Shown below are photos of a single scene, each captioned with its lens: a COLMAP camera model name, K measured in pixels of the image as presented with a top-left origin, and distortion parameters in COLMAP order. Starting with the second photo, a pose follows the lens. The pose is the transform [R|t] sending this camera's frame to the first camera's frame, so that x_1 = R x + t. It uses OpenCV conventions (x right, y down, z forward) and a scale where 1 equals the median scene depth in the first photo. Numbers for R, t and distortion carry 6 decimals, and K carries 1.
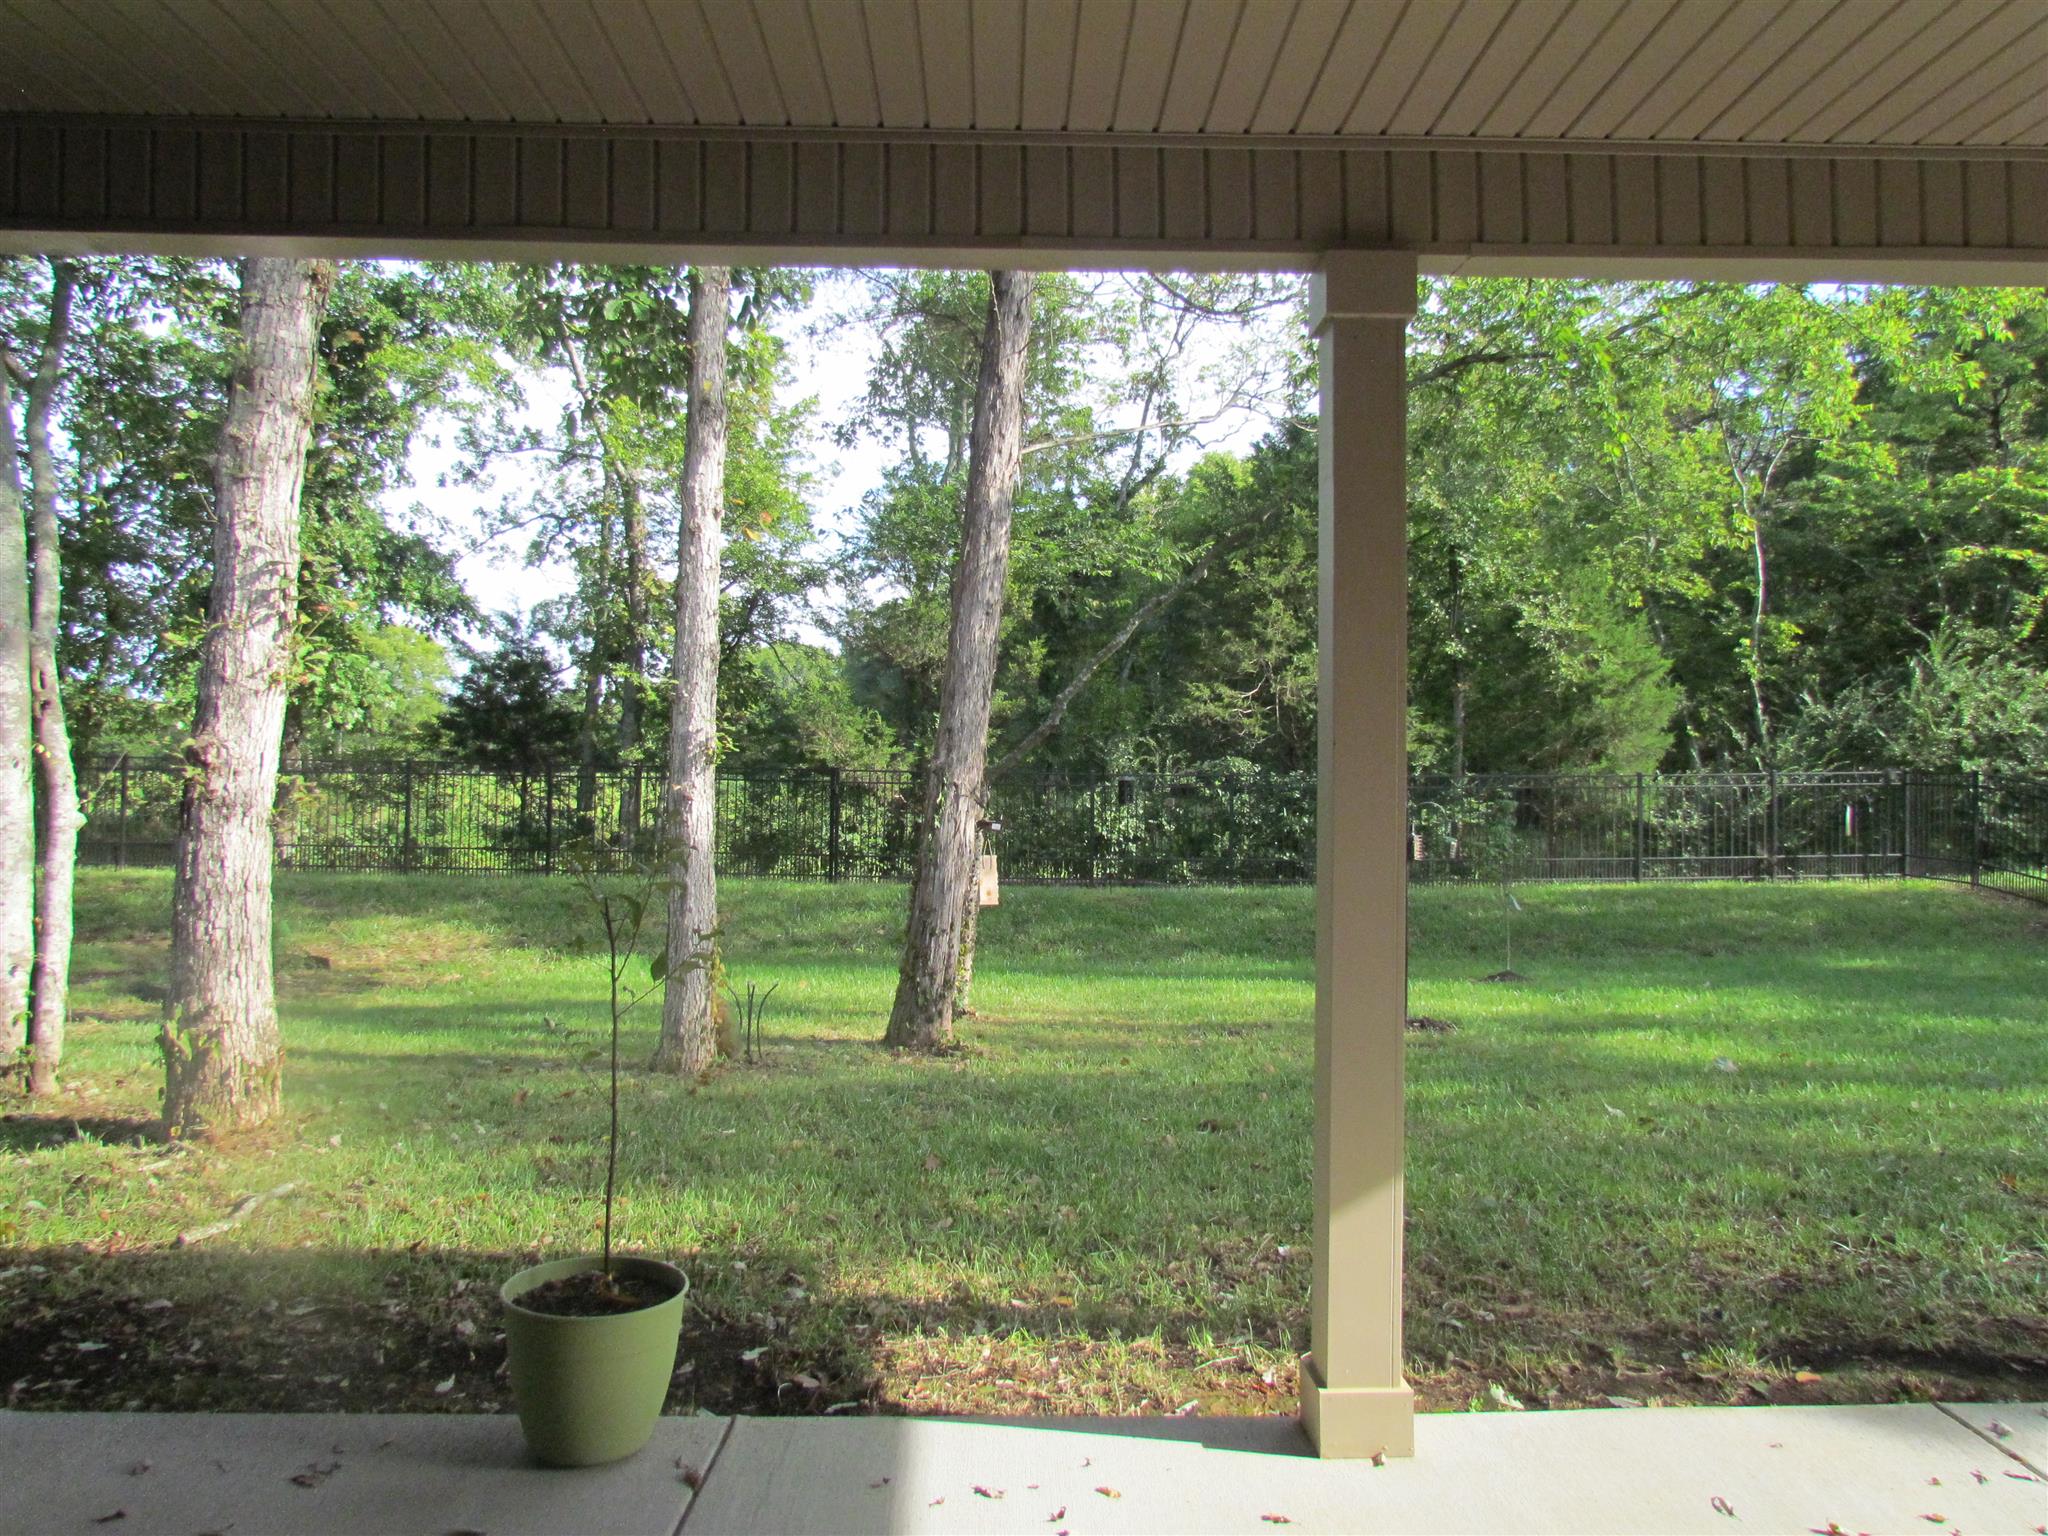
lens RADIAL K [[1491.2, 0, 1024.0], [0, 1491.2, 768.0], [0, 0, 1]] dist [-0.033725, 0.001675]
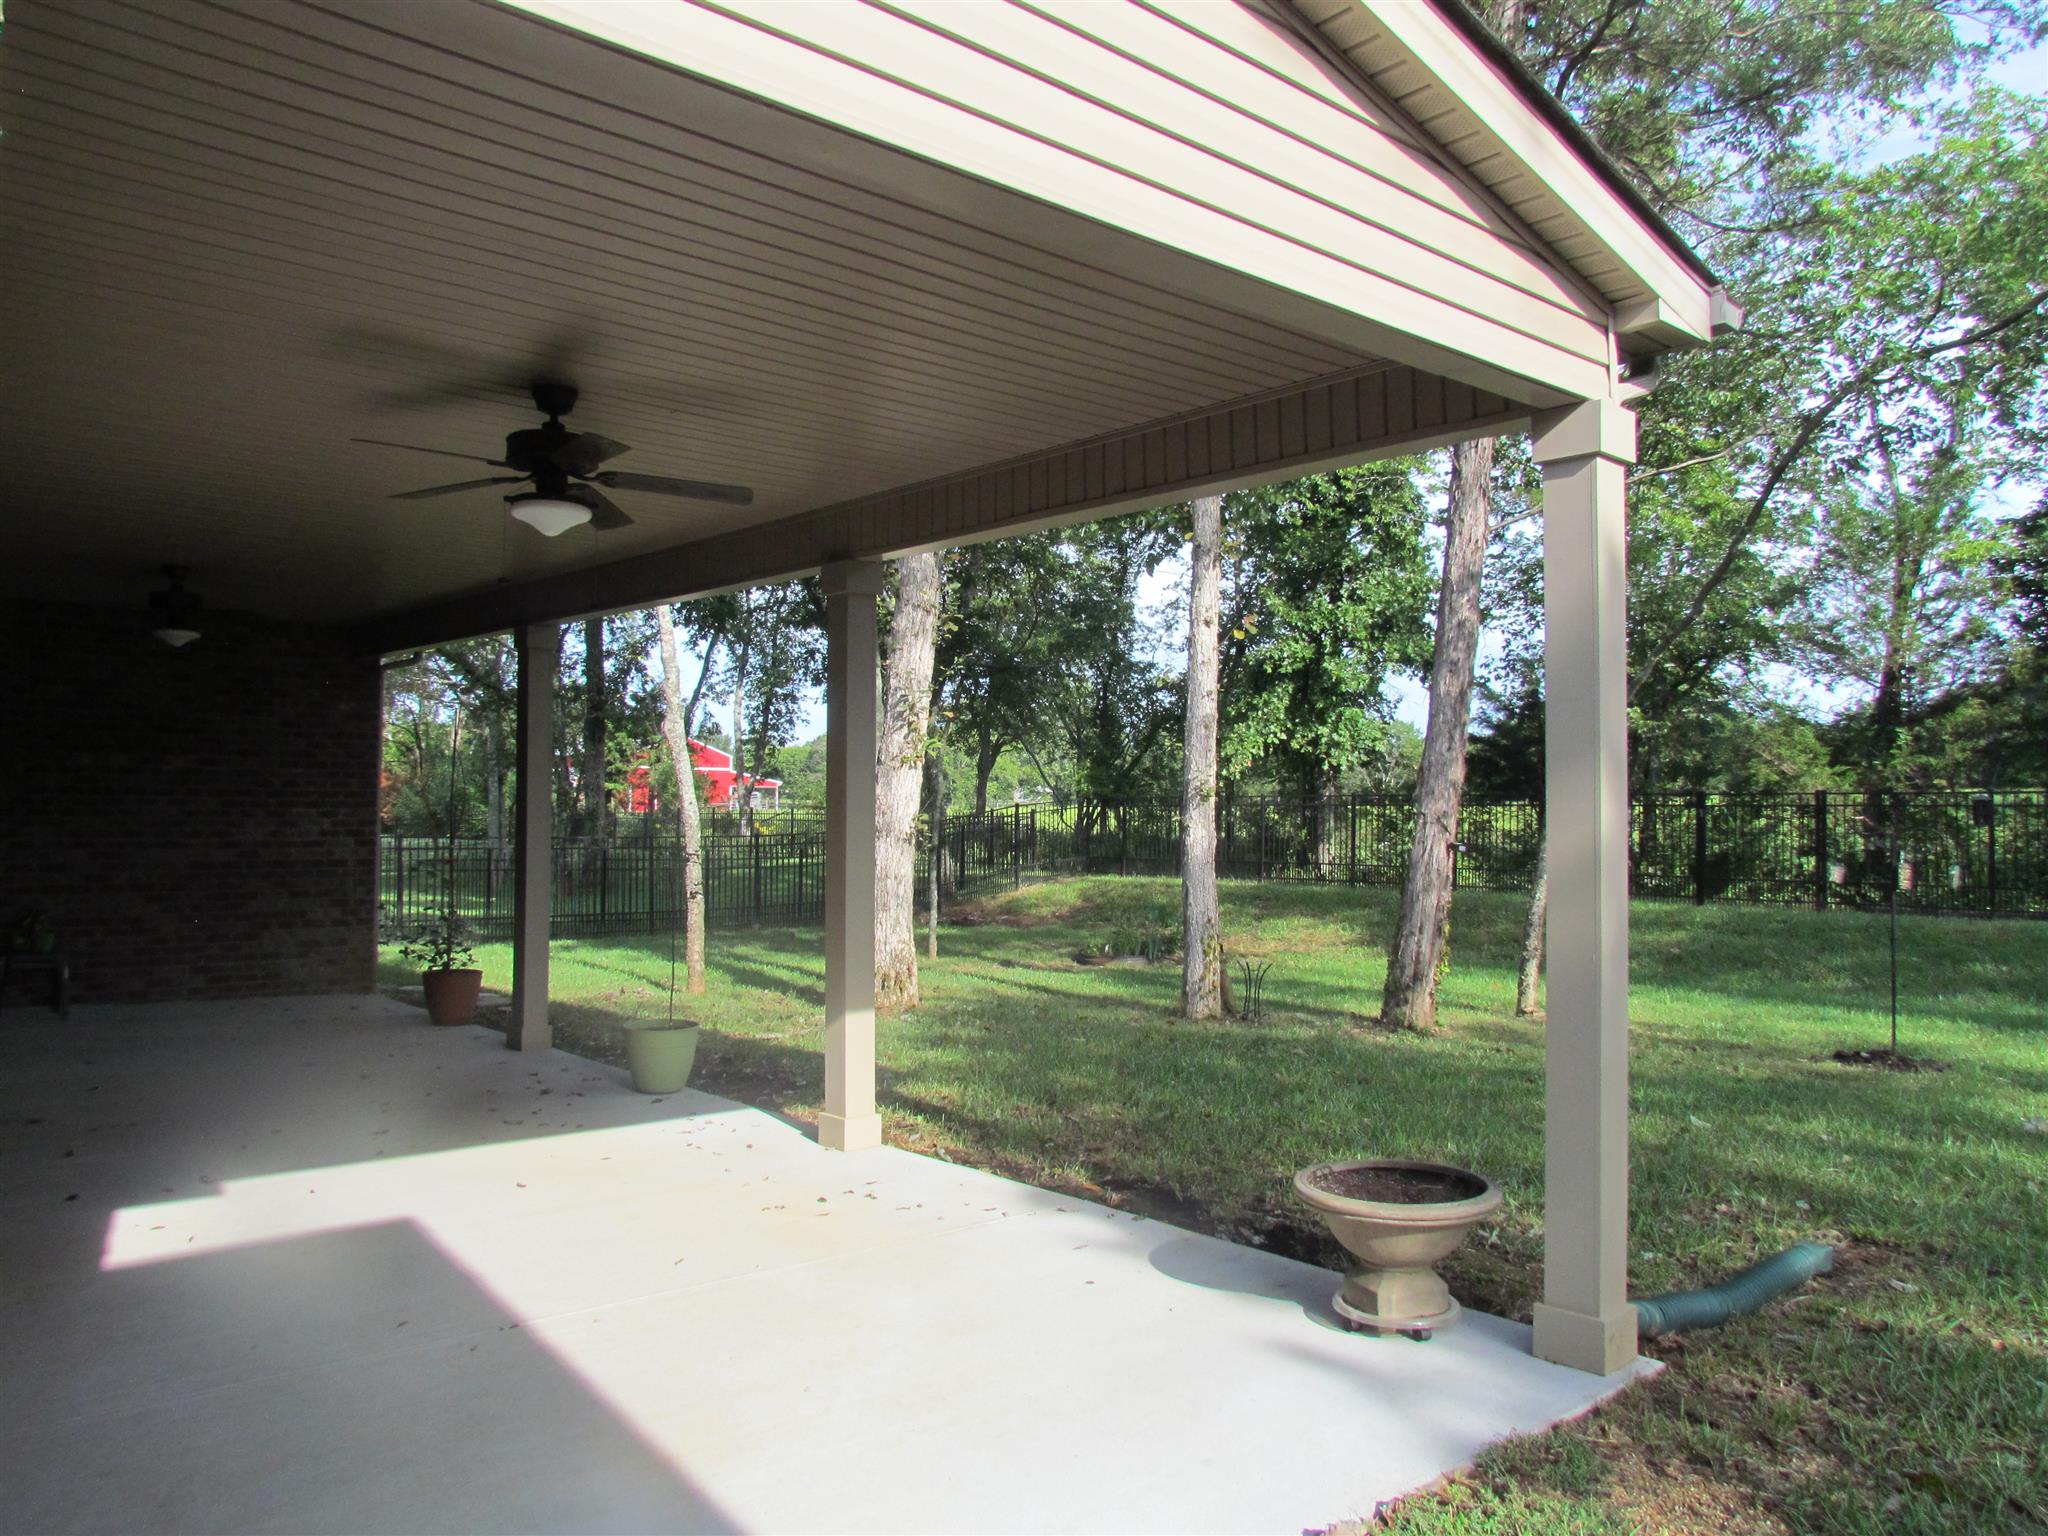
lens RADIAL K [[1491.2, 0, 1024.0], [0, 1491.2, 768.0], [0, 0, 1]] dist [-0.033725, 0.001675]
pose [[0.659685, -0.036207, -0.750669, 0.642290], [0.023885, 0.999344, -0.027210, -0.000704], [0.751162, 0.000020, 0.660118, -0.047484]]
